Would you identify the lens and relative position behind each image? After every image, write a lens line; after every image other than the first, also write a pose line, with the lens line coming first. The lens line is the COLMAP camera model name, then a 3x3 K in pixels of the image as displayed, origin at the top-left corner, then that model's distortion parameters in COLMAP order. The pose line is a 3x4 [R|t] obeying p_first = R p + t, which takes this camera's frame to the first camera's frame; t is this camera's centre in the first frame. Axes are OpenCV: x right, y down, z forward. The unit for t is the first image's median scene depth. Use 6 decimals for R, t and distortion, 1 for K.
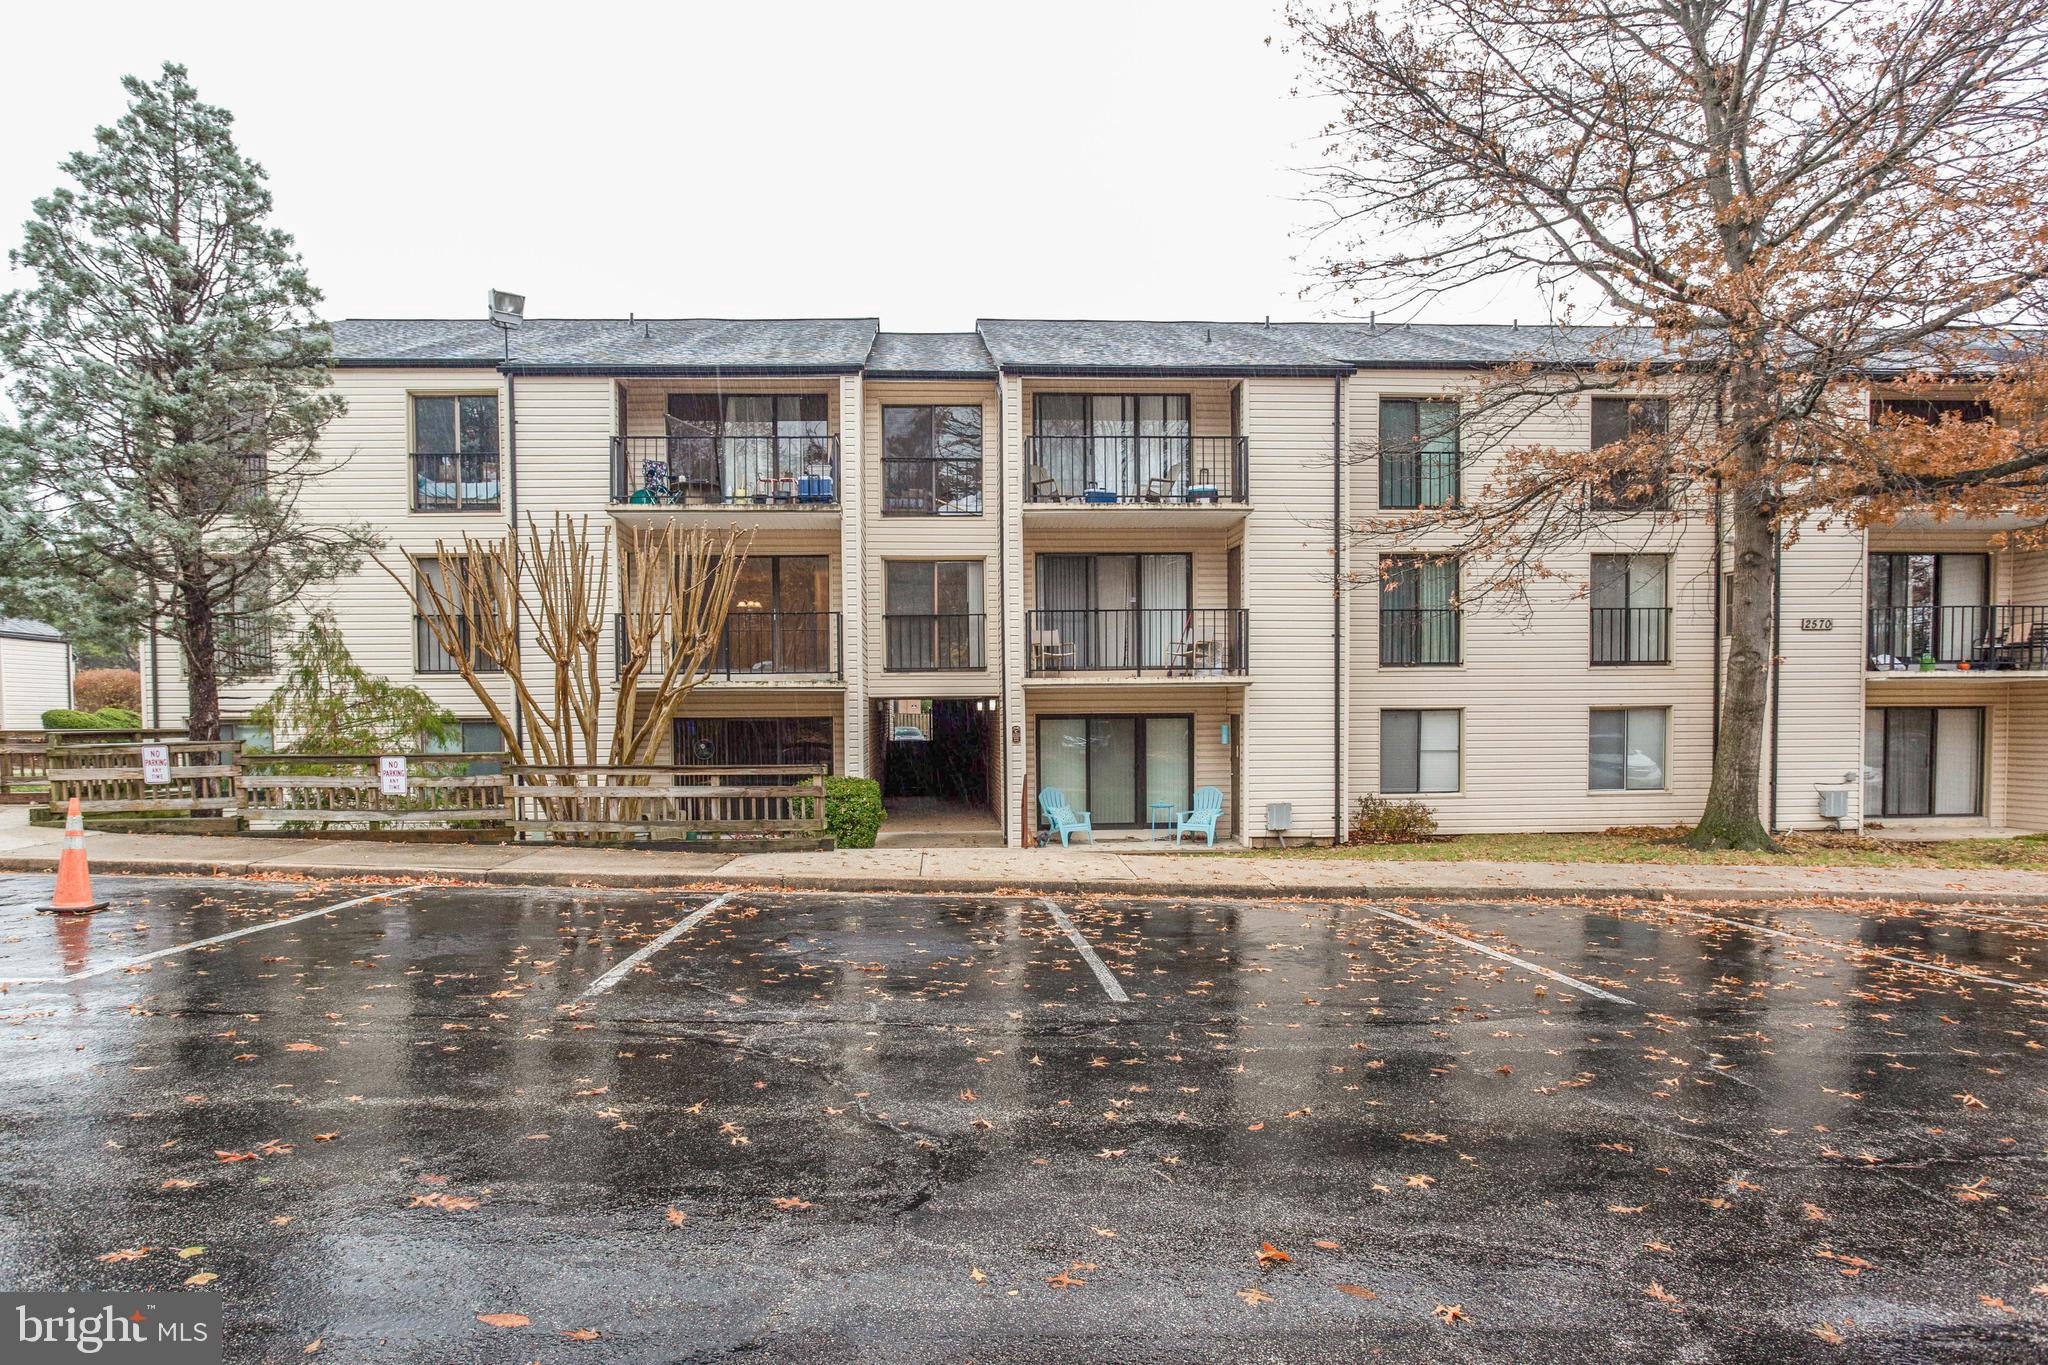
lens RADIAL K [[1341.3, 0, 1023.3], [0, 1341.3, 796.8], [0, 0, 1]] dist [-0.027735, 0.000478]
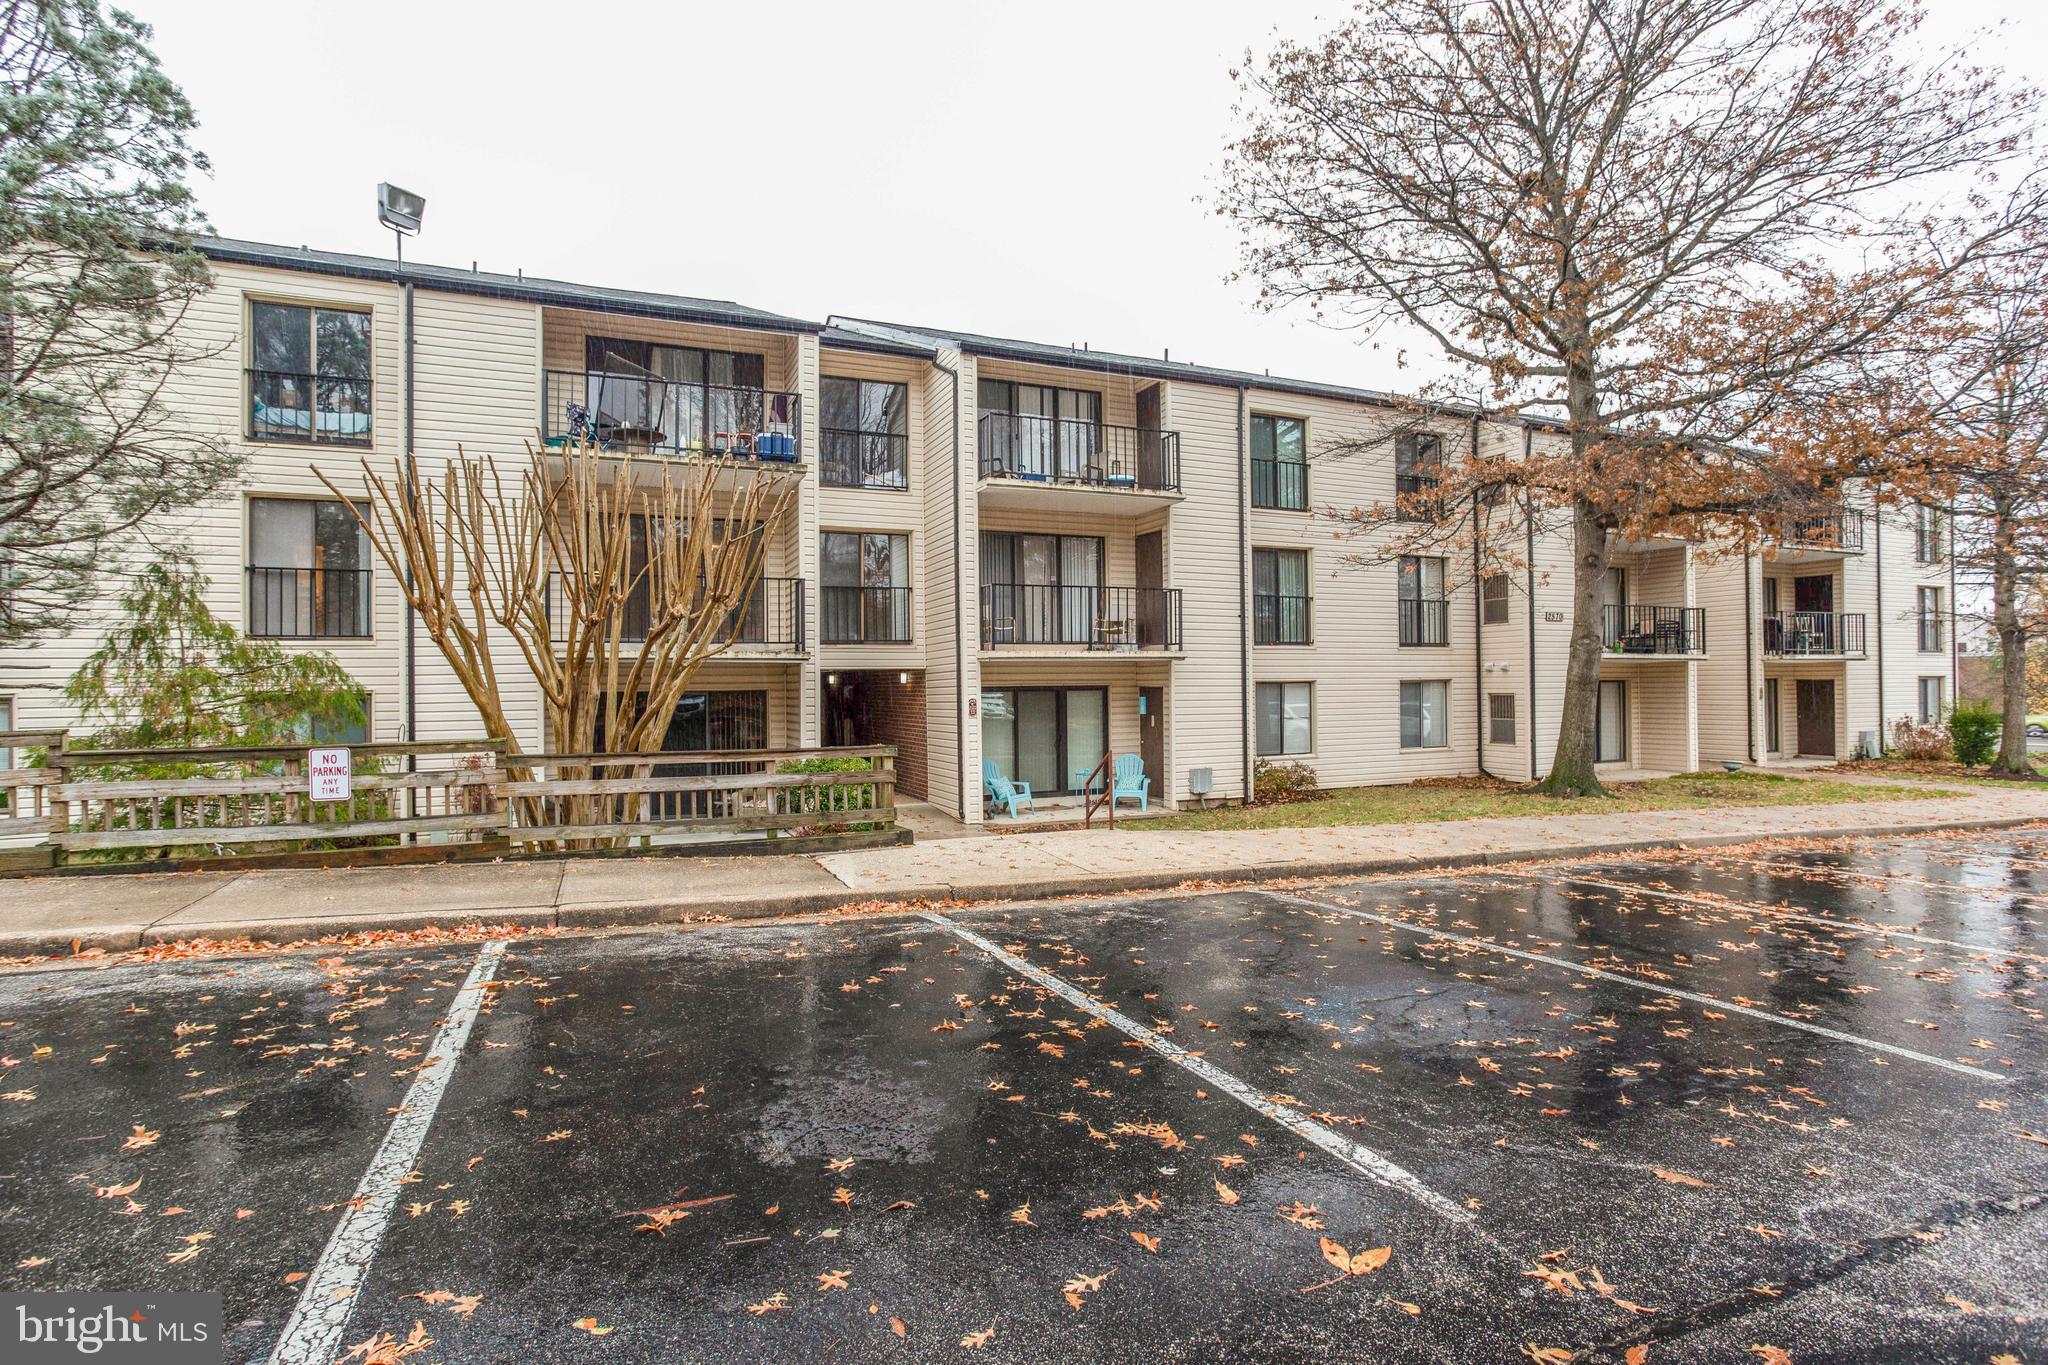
lens RADIAL K [[1017.9, 0, 989.8], [0, 1017.9, 692.8], [0, 0, 1]] dist [-0.054898, 0.033044]
pose [[0.934485, -0.002964, 0.355989, -0.253427], [0.020853, 0.998704, -0.046425, -0.021216], [-0.355390, 0.050807, 0.933336, 0.277338]]
